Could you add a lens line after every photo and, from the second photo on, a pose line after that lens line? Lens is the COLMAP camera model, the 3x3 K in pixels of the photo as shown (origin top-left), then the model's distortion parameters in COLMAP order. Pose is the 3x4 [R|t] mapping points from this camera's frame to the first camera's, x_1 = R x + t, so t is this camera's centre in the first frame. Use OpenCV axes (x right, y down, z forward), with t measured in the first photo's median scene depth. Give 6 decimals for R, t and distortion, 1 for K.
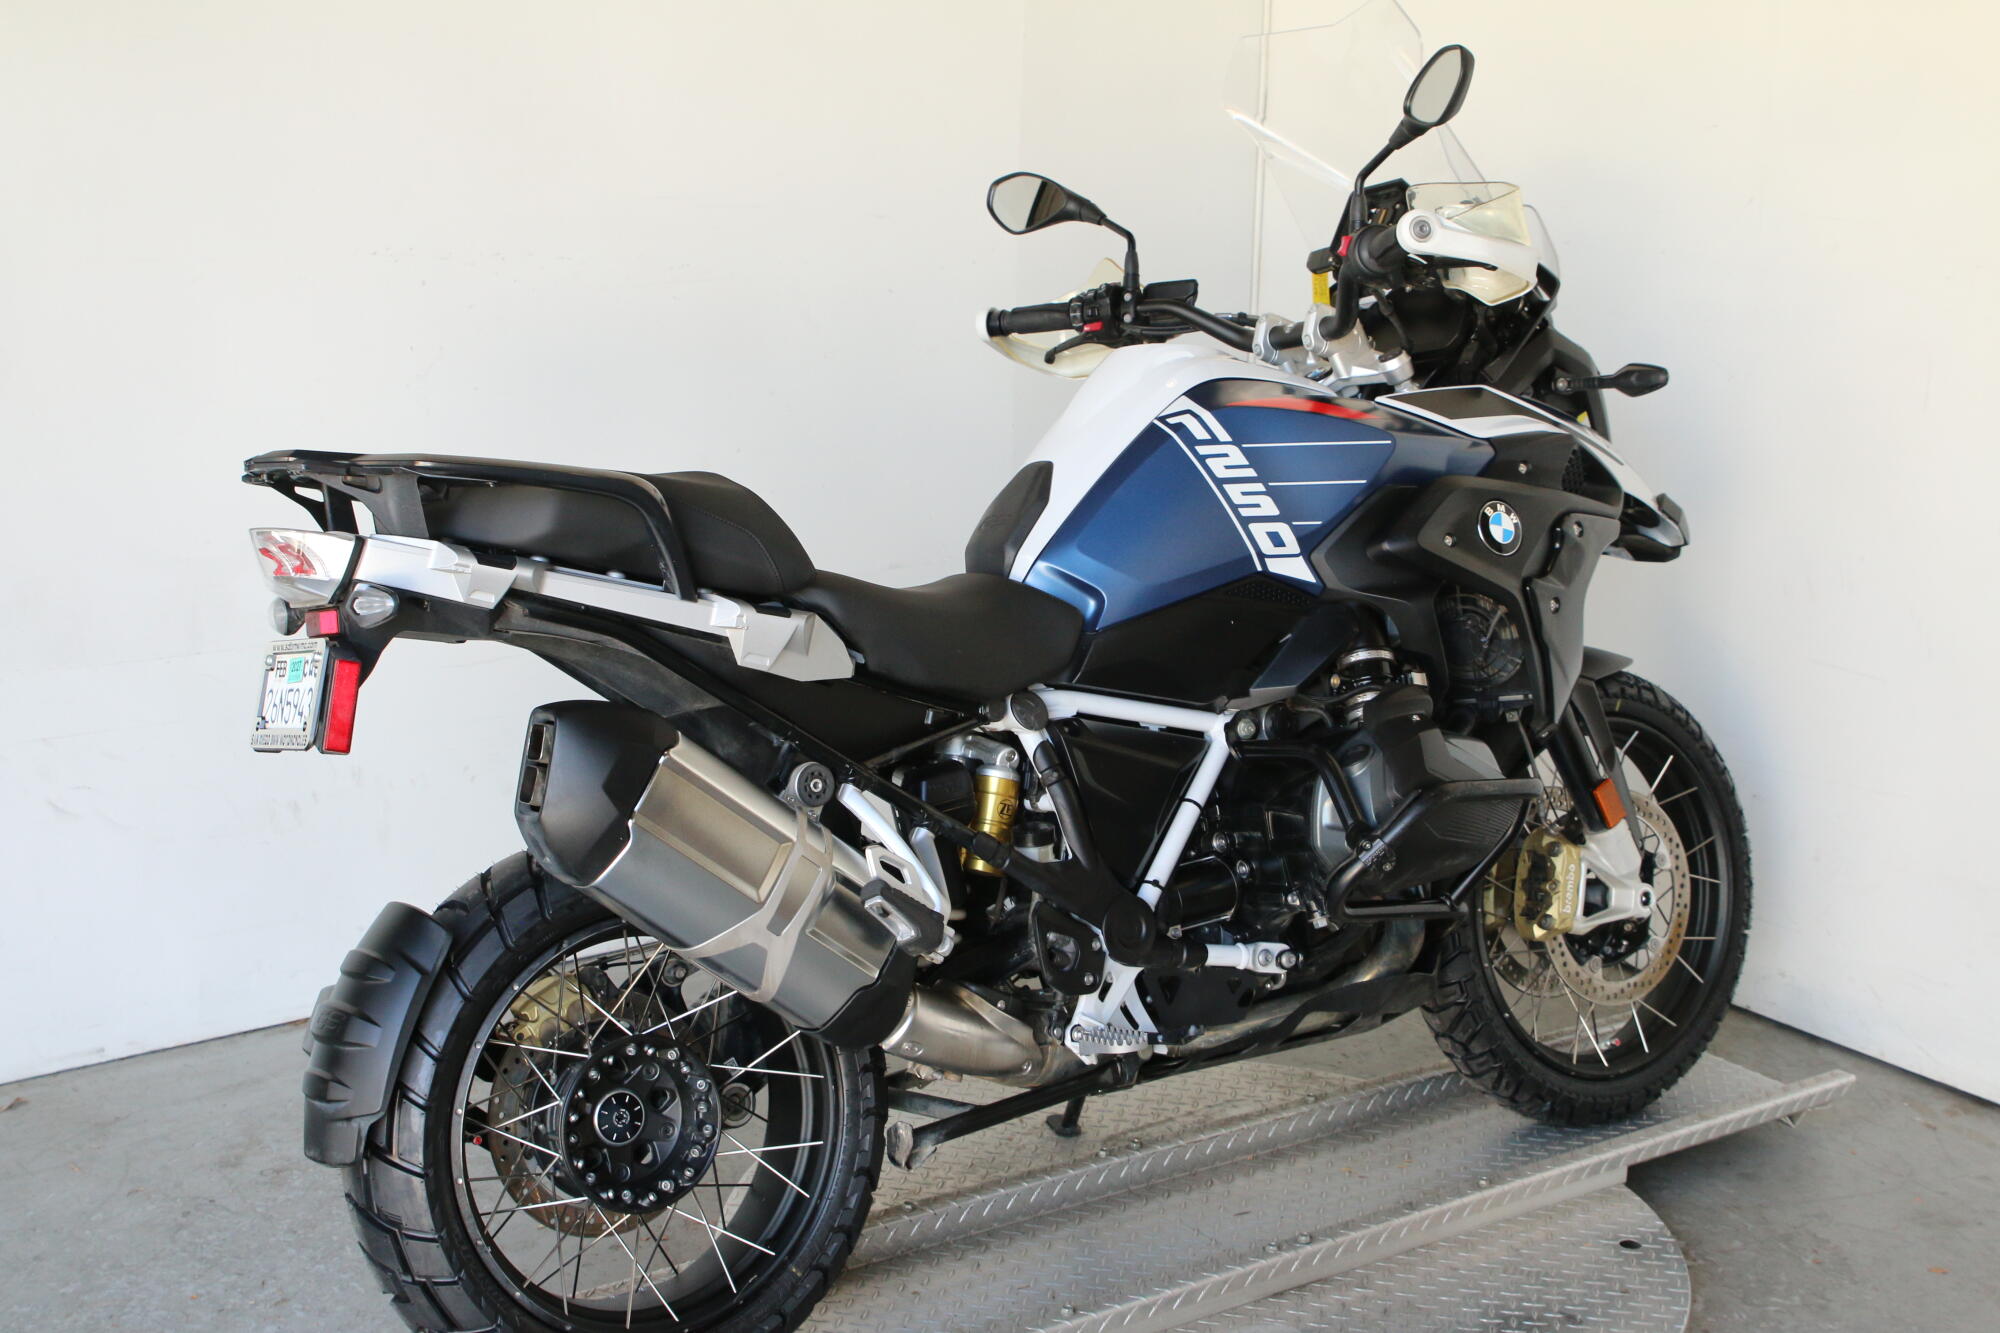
lens RADIAL K [[2610.2, 0, 1003.0], [0, 2610.2, 642.6], [0, 0, 1]] dist [-0.088538, 0.082023]
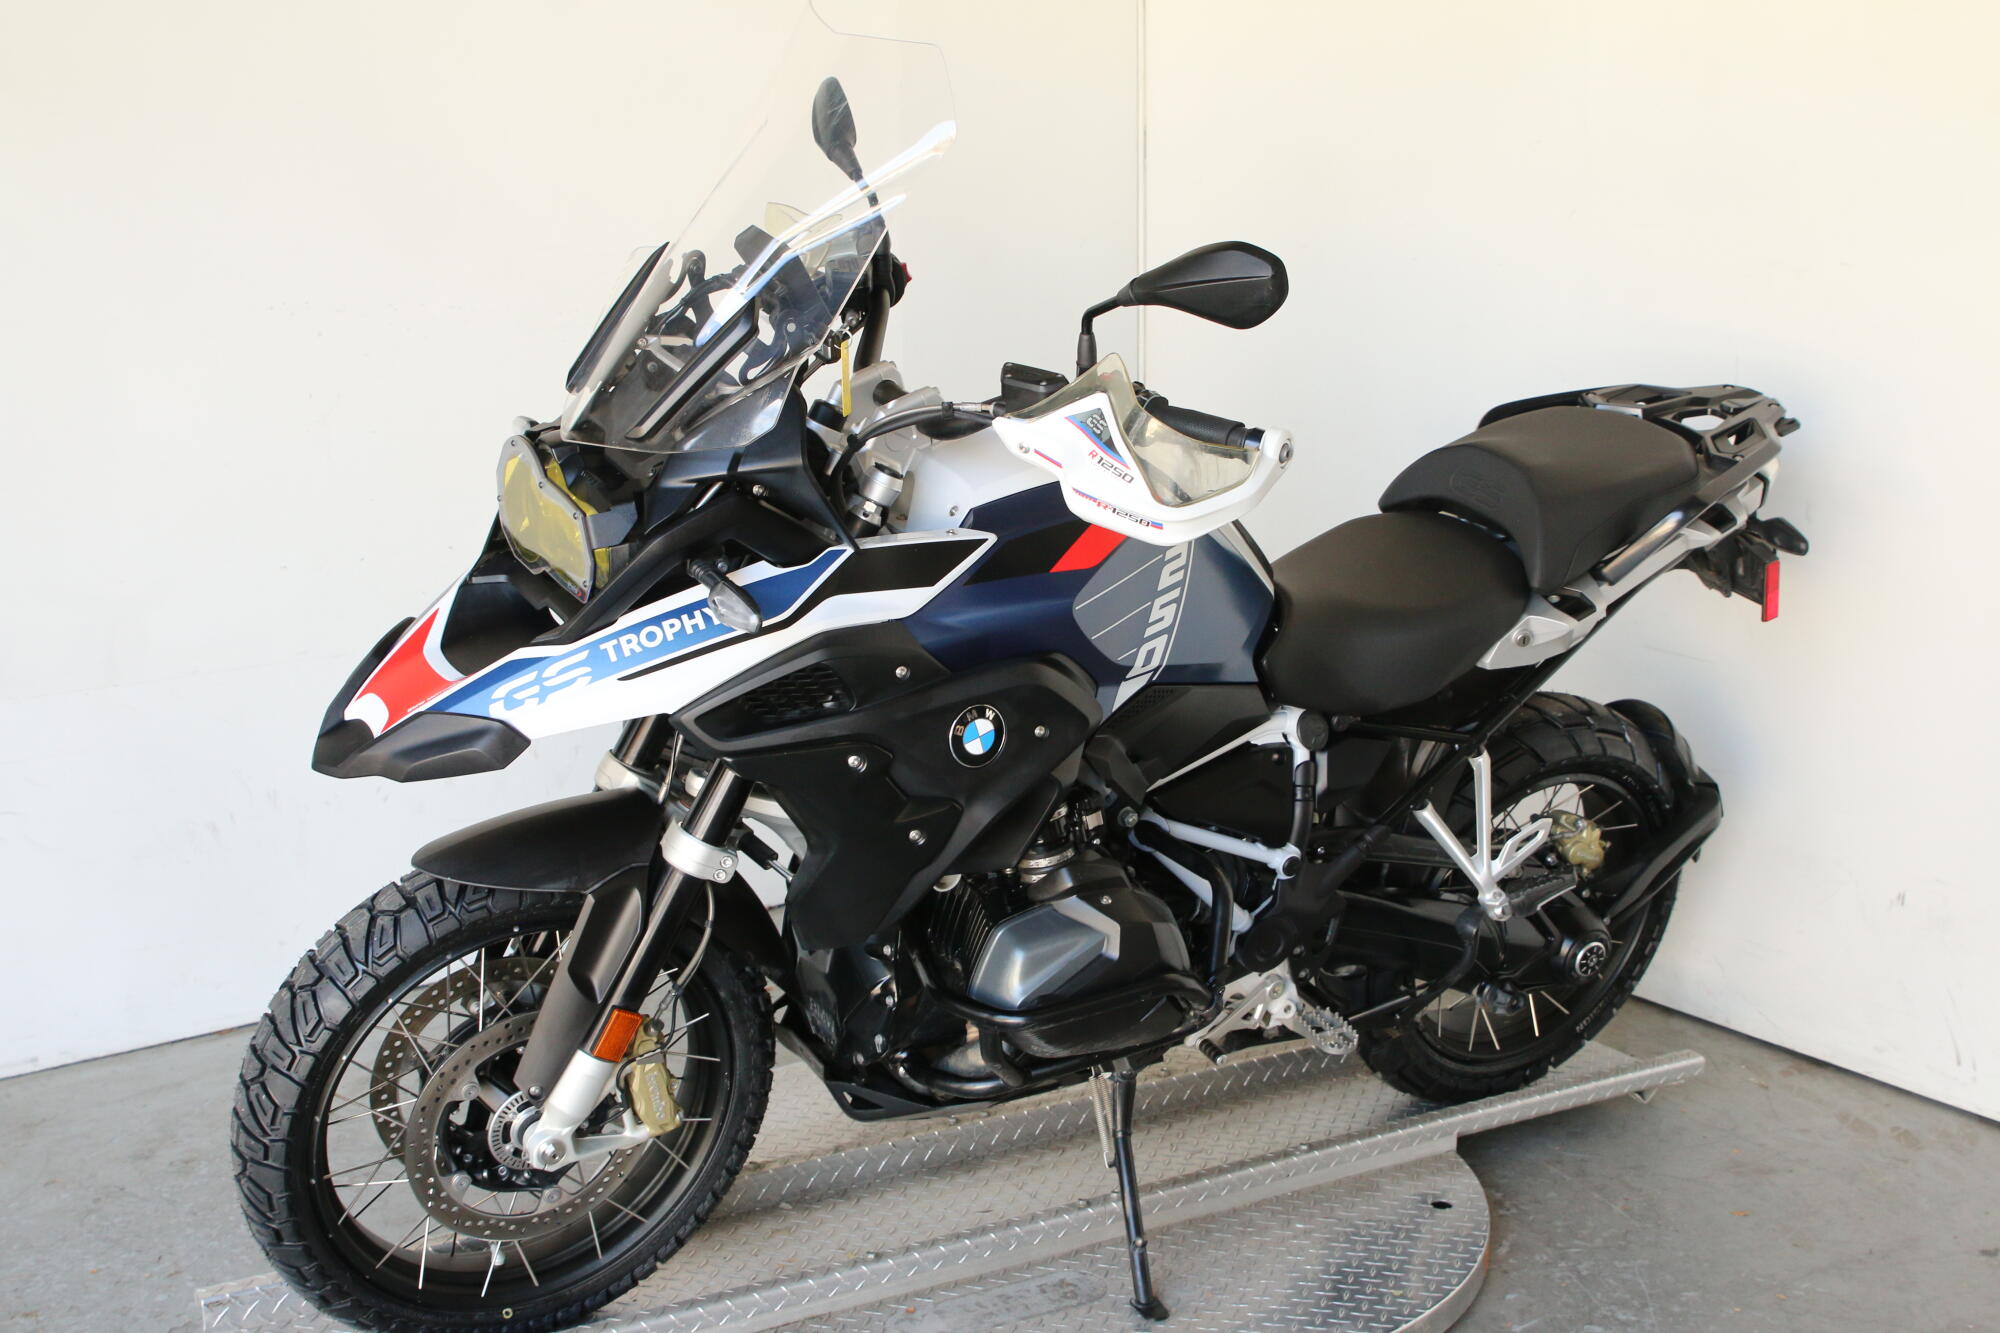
lens RADIAL K [[2610.2, 0, 1003.0], [0, 2610.2, 642.6], [0, 0, 1]] dist [-0.088538, 0.082023]
pose [[0.999227, -0.030945, -0.024262, 0.100661], [0.030409, 0.999292, -0.022133, 0.026515], [0.024929, 0.021378, 0.999461, -0.072437]]
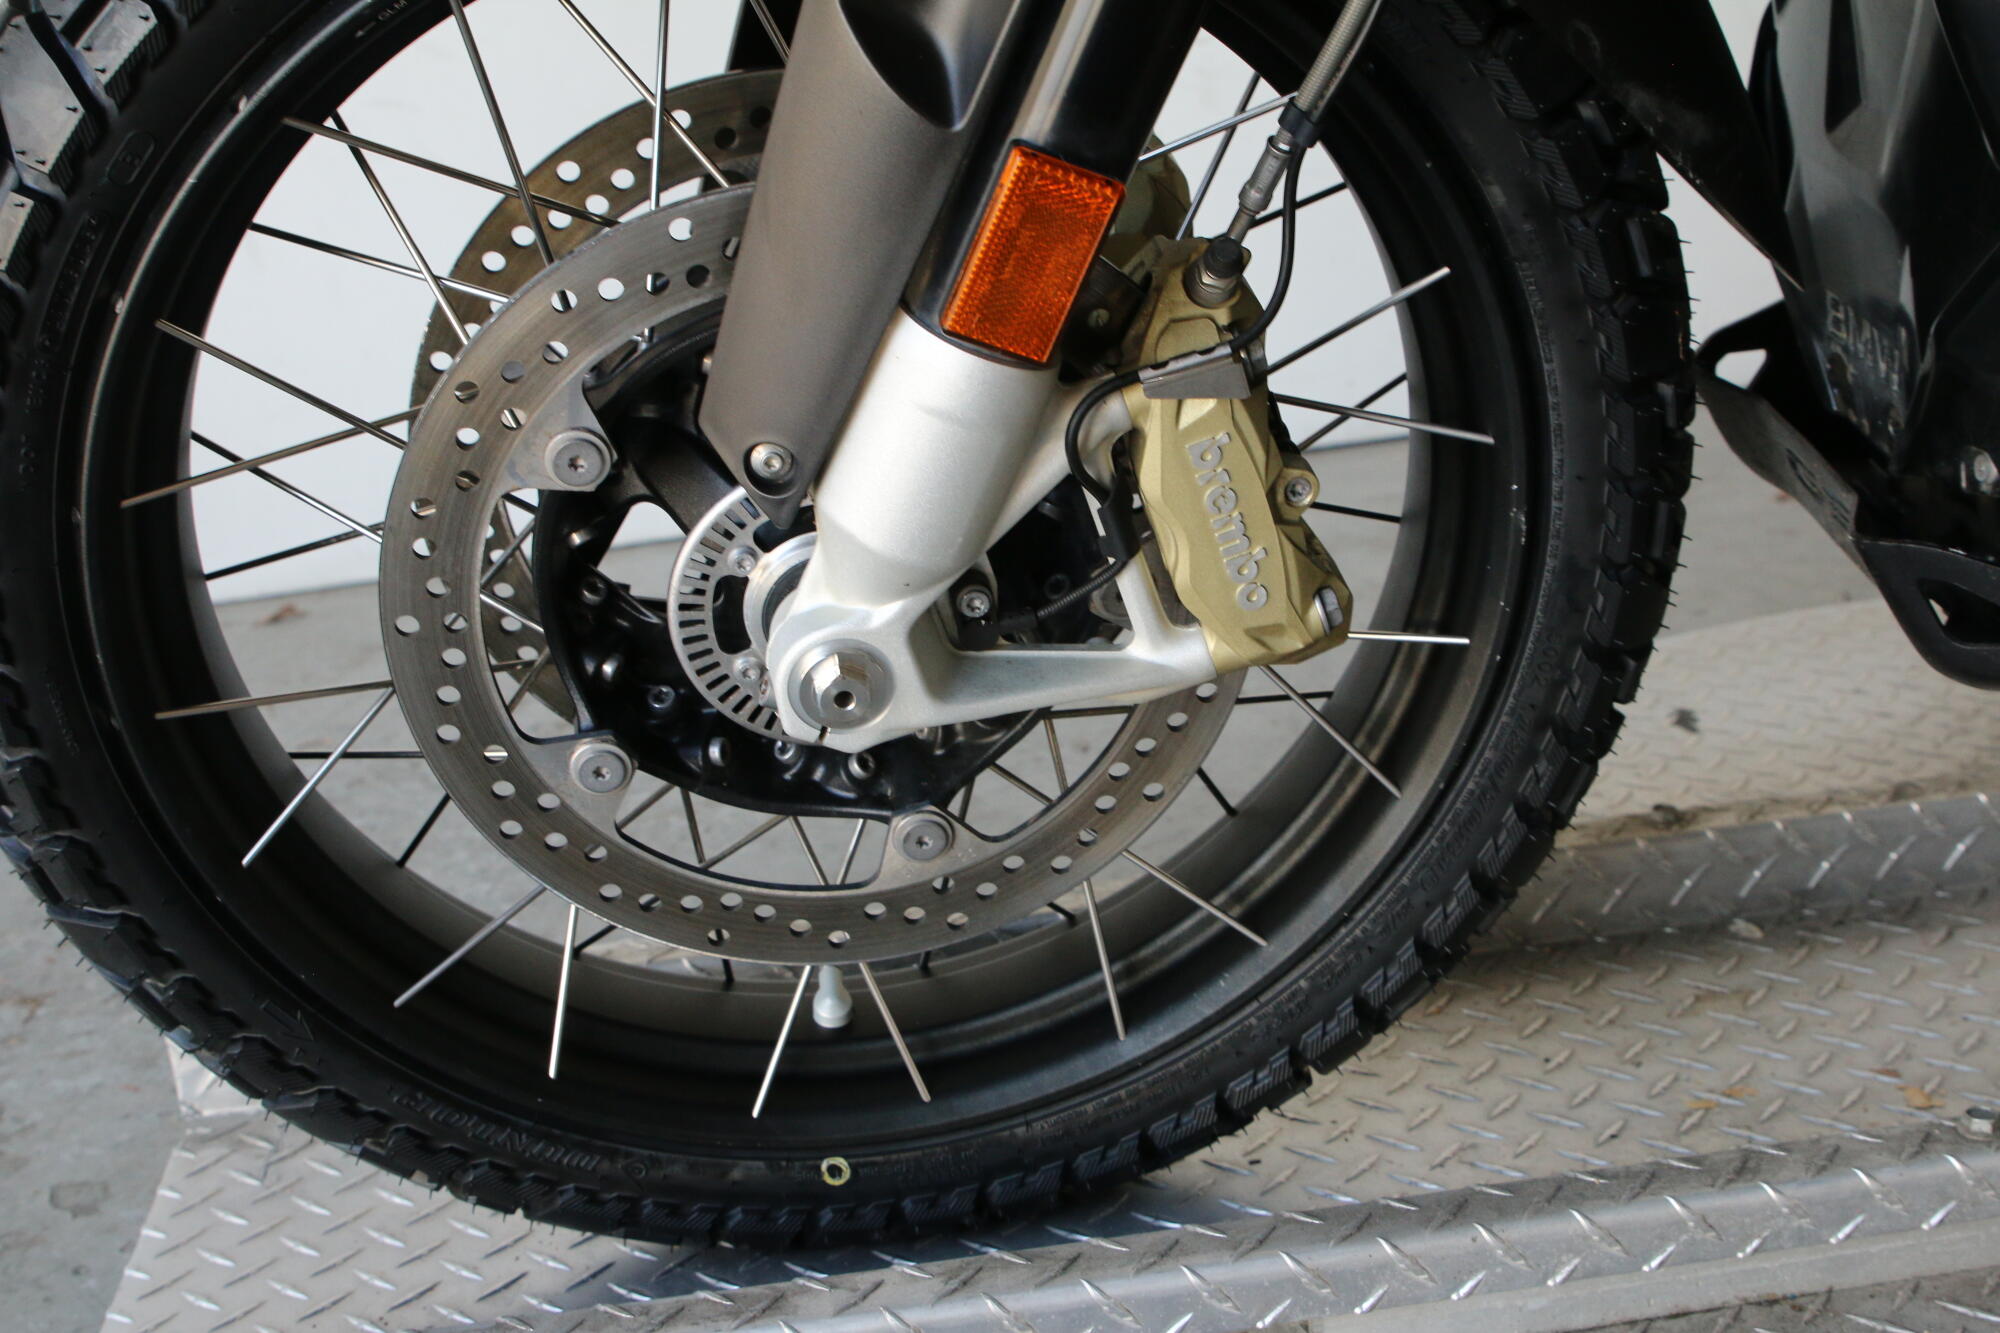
lens RADIAL K [[2559.8, 0, 1000.0], [0, 2559.8, 666.5], [0, 0, 1]] dist [-0.091724, 0.051486]
pose [[0.900650, 0.035621, -0.433082, 0.040407], [0.010604, 0.994536, 0.103851, 0.154056], [0.434415, -0.098126, 0.895352, 0.626415]]
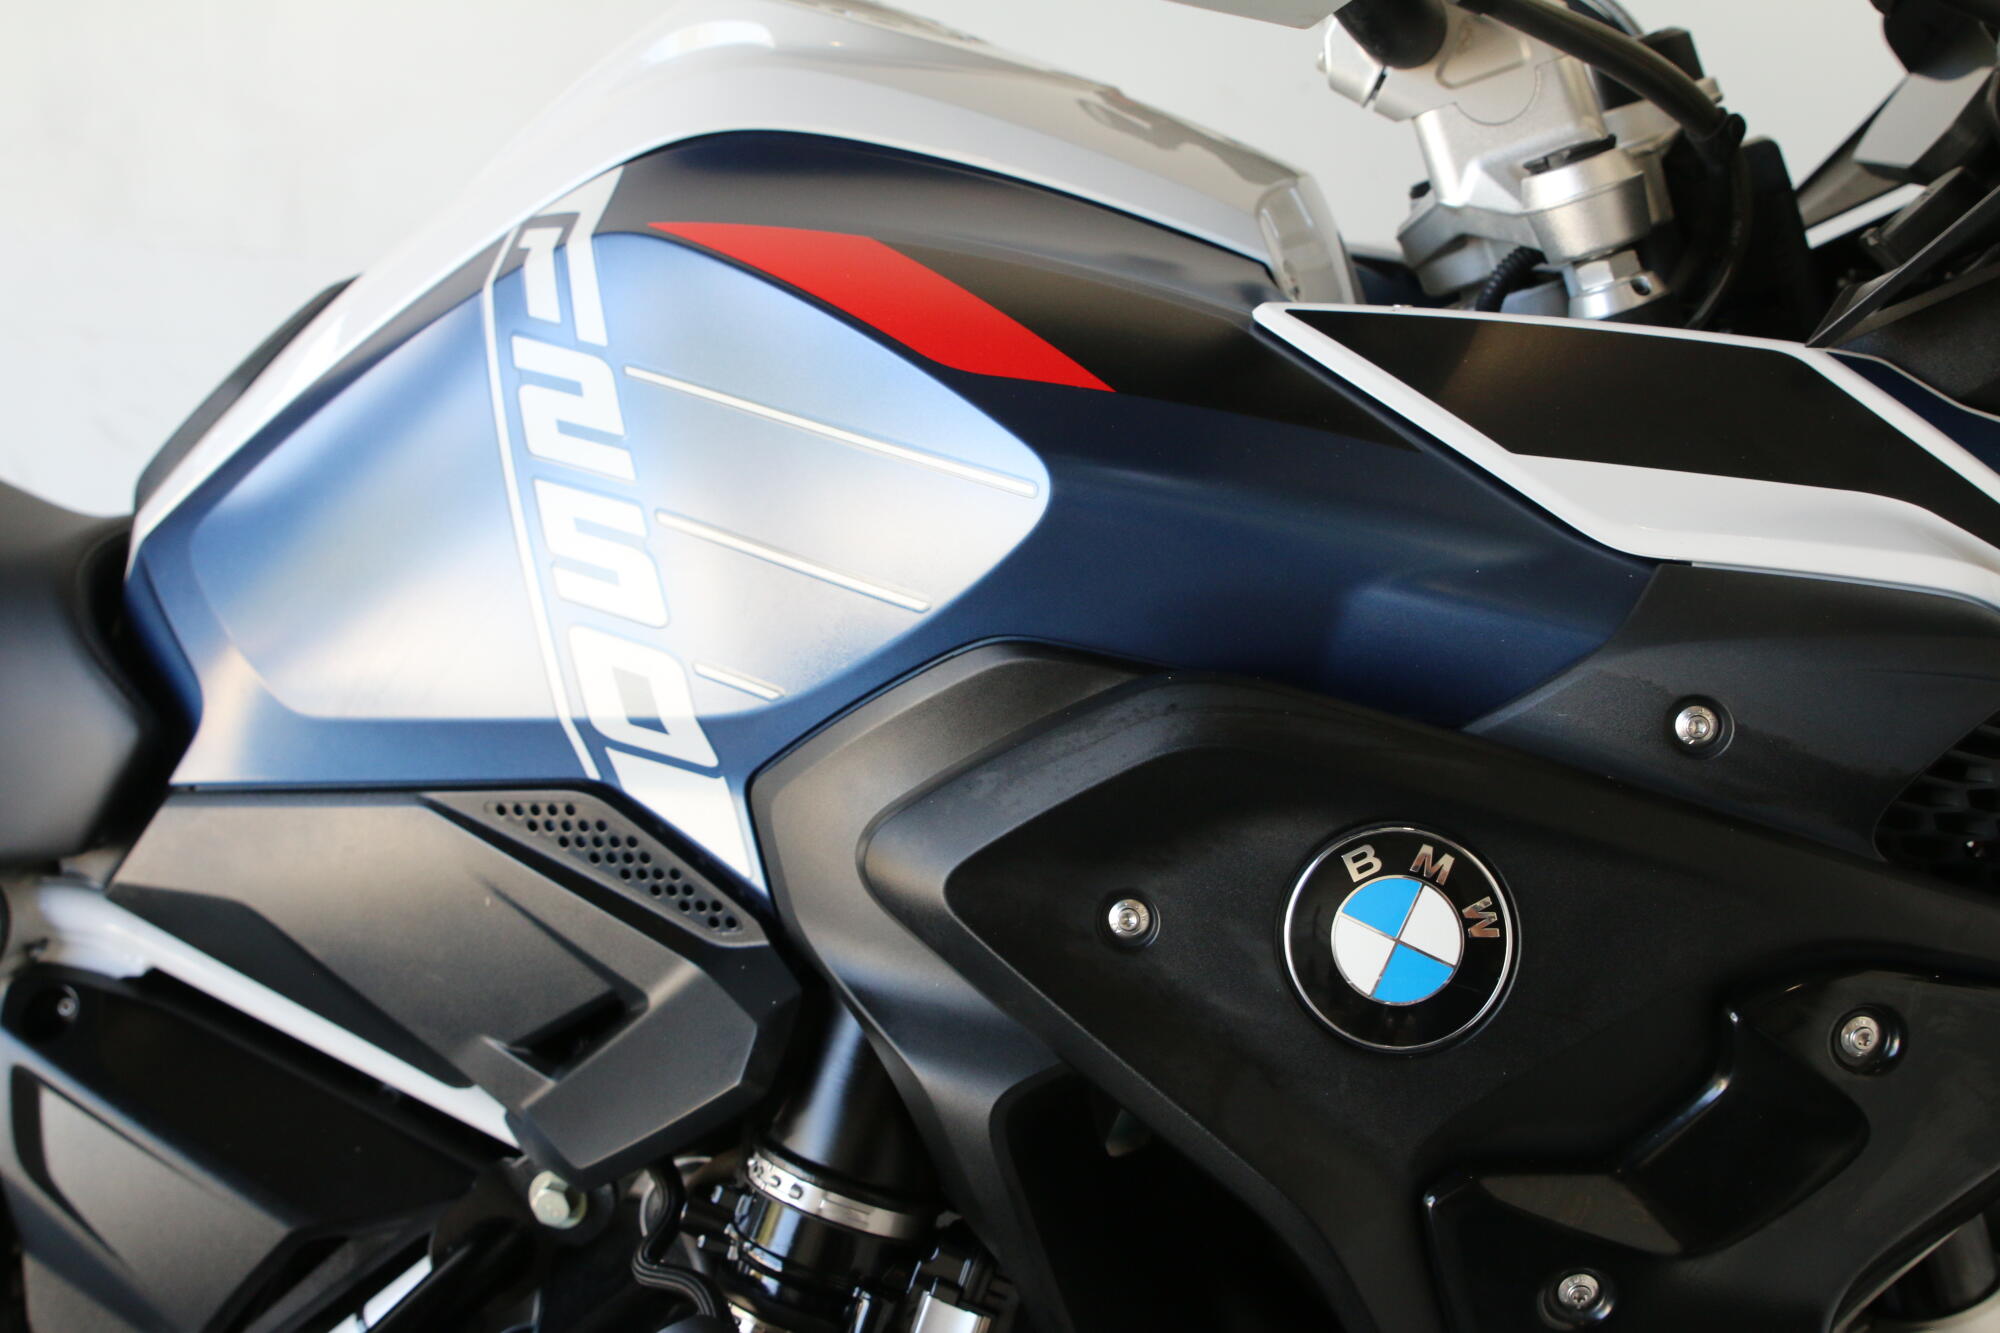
lens RADIAL K [[2541.0, 0, 999.6], [0, 2541.0, 645.9], [0, 0, 1]] dist [-0.091505, 0.067403]
pose [[0.677489, 0.317509, -0.663474, 0.325156], [-0.184604, 0.946559, 0.264477, -0.130723], [0.711991, -0.056700, 0.699896, 0.825305]]
